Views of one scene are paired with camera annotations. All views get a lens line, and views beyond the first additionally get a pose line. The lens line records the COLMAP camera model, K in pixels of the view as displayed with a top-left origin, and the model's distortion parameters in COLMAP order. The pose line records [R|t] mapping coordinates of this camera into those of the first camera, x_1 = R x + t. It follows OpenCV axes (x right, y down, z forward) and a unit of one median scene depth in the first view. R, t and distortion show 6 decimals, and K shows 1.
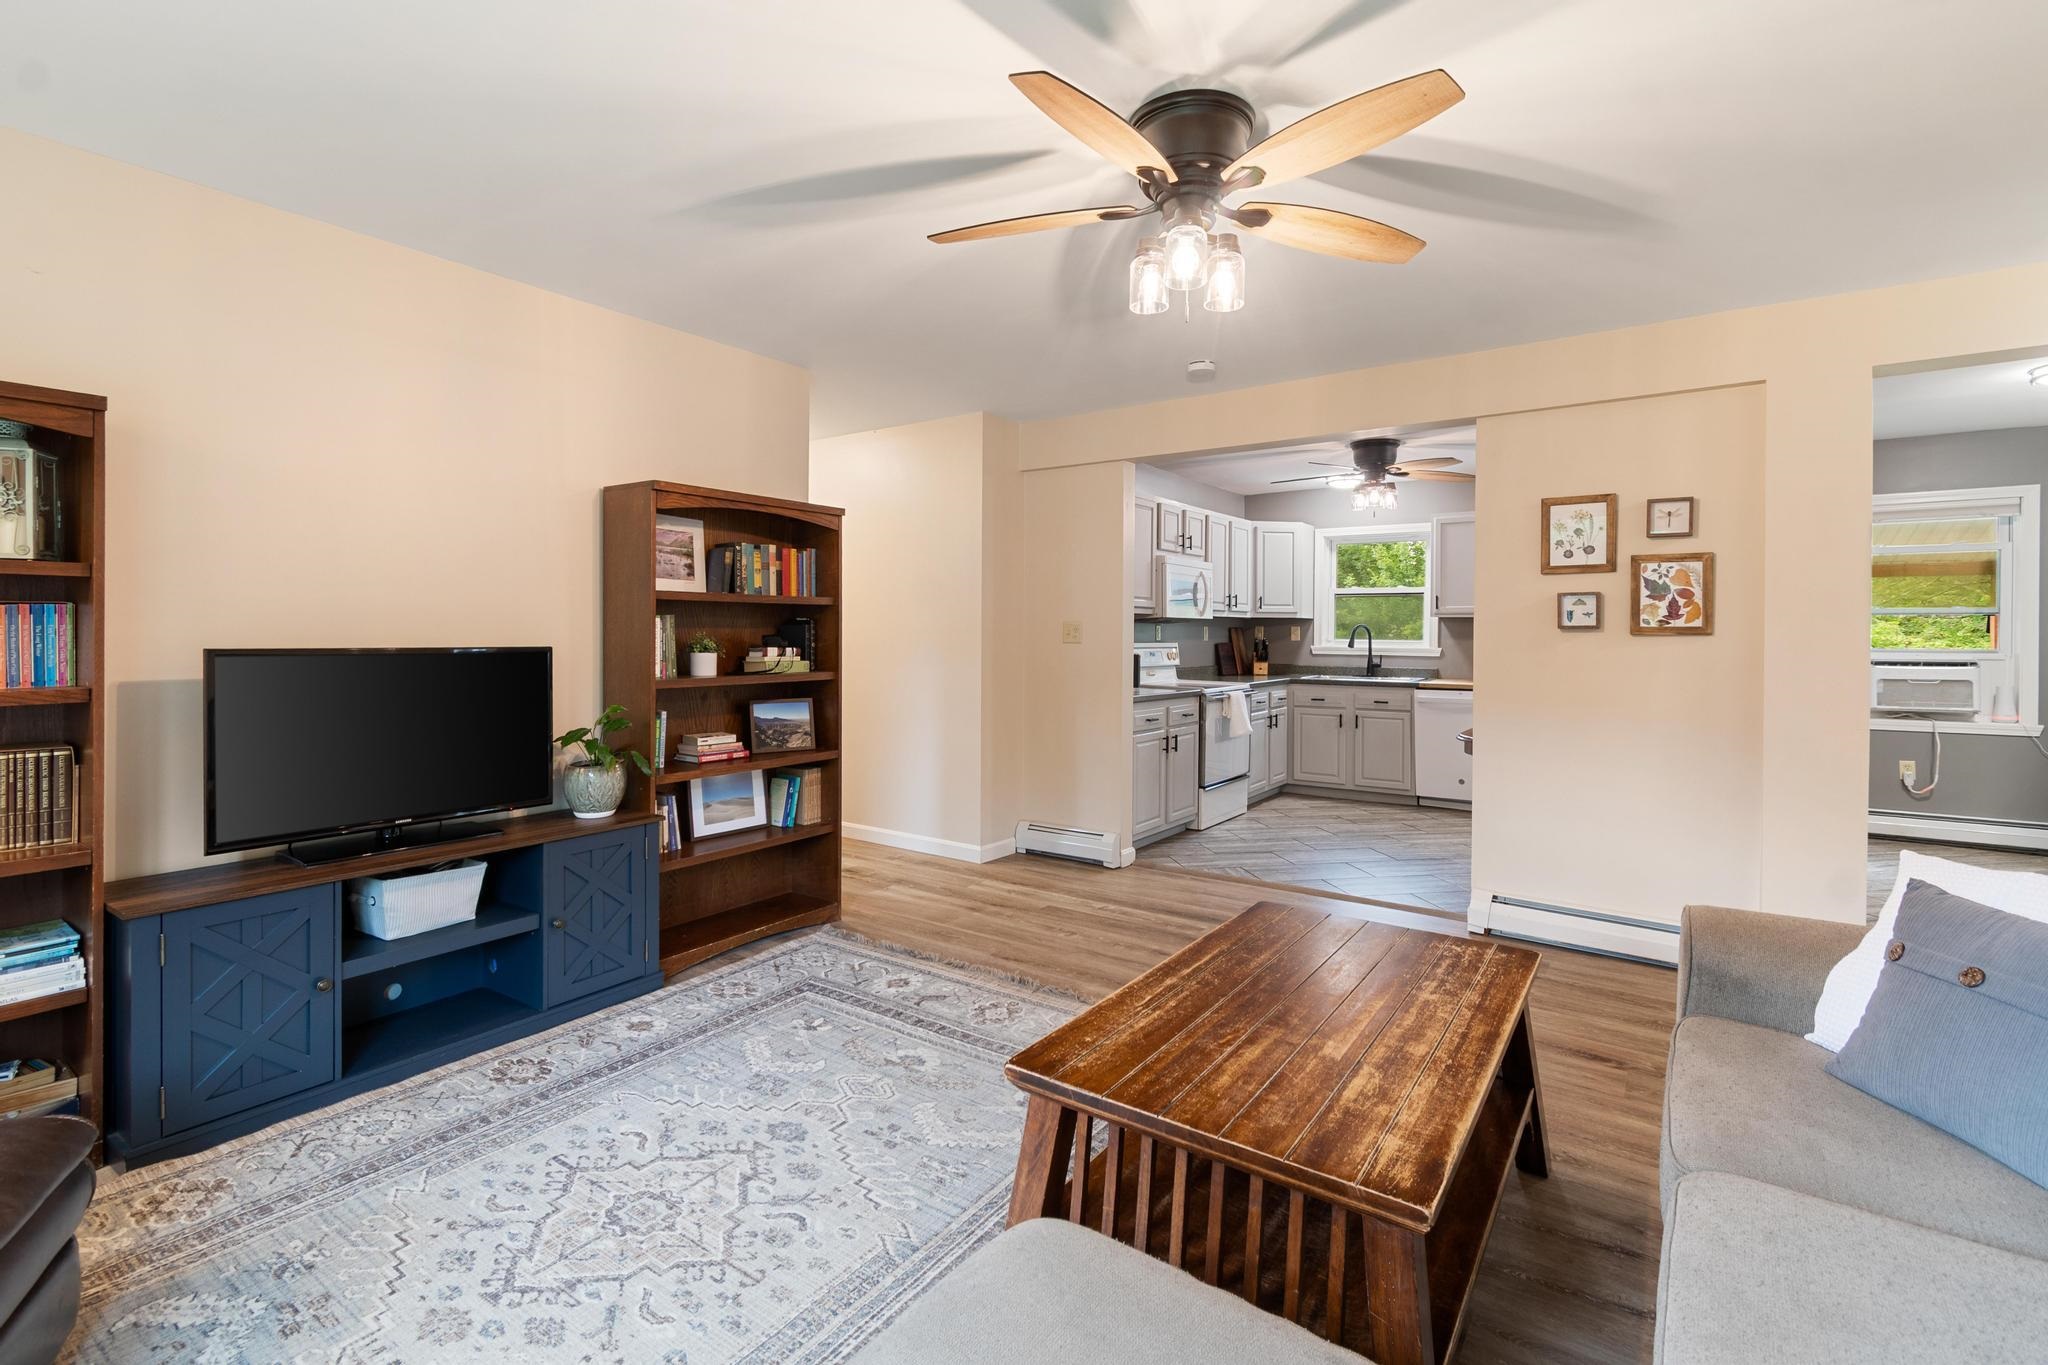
lens RADIAL K [[918.6, 0, 1034.3], [0, 918.6, 640.5], [0, 0, 1]] dist [0.002377, 0.000620]
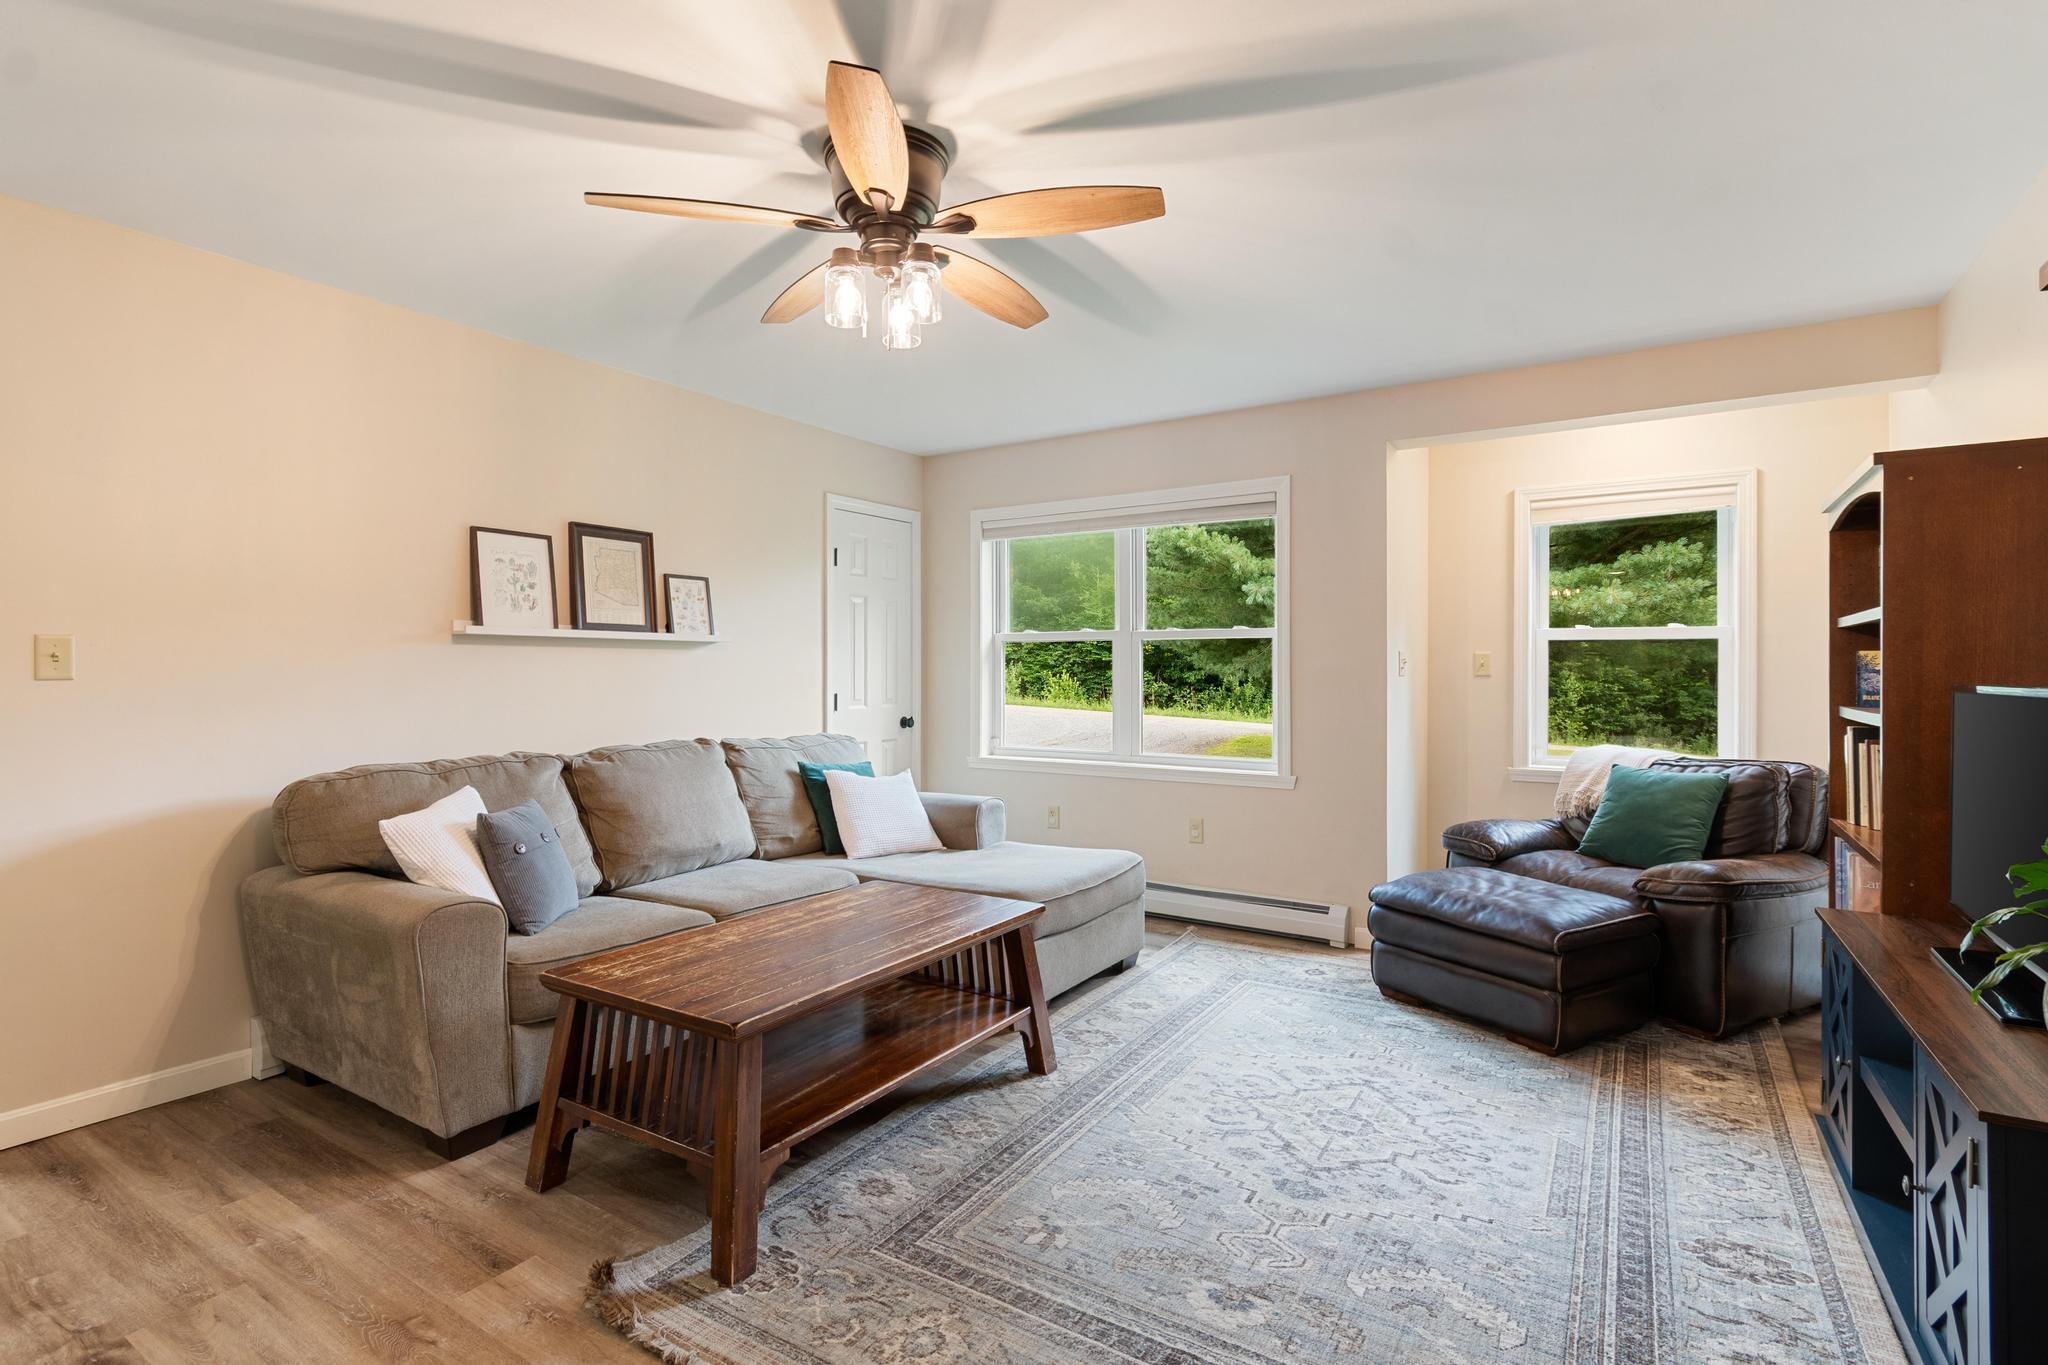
lens RADIAL K [[918.6, 0, 1034.3], [0, 918.6, 640.5], [0, 0, 1]] dist [0.002377, 0.000620]
pose [[-0.998999, -0.007174, -0.044145, 0.053335], [-0.006150, 0.999710, -0.023293, -0.007597], [0.044300, -0.022998, -0.998754, 2.102204]]
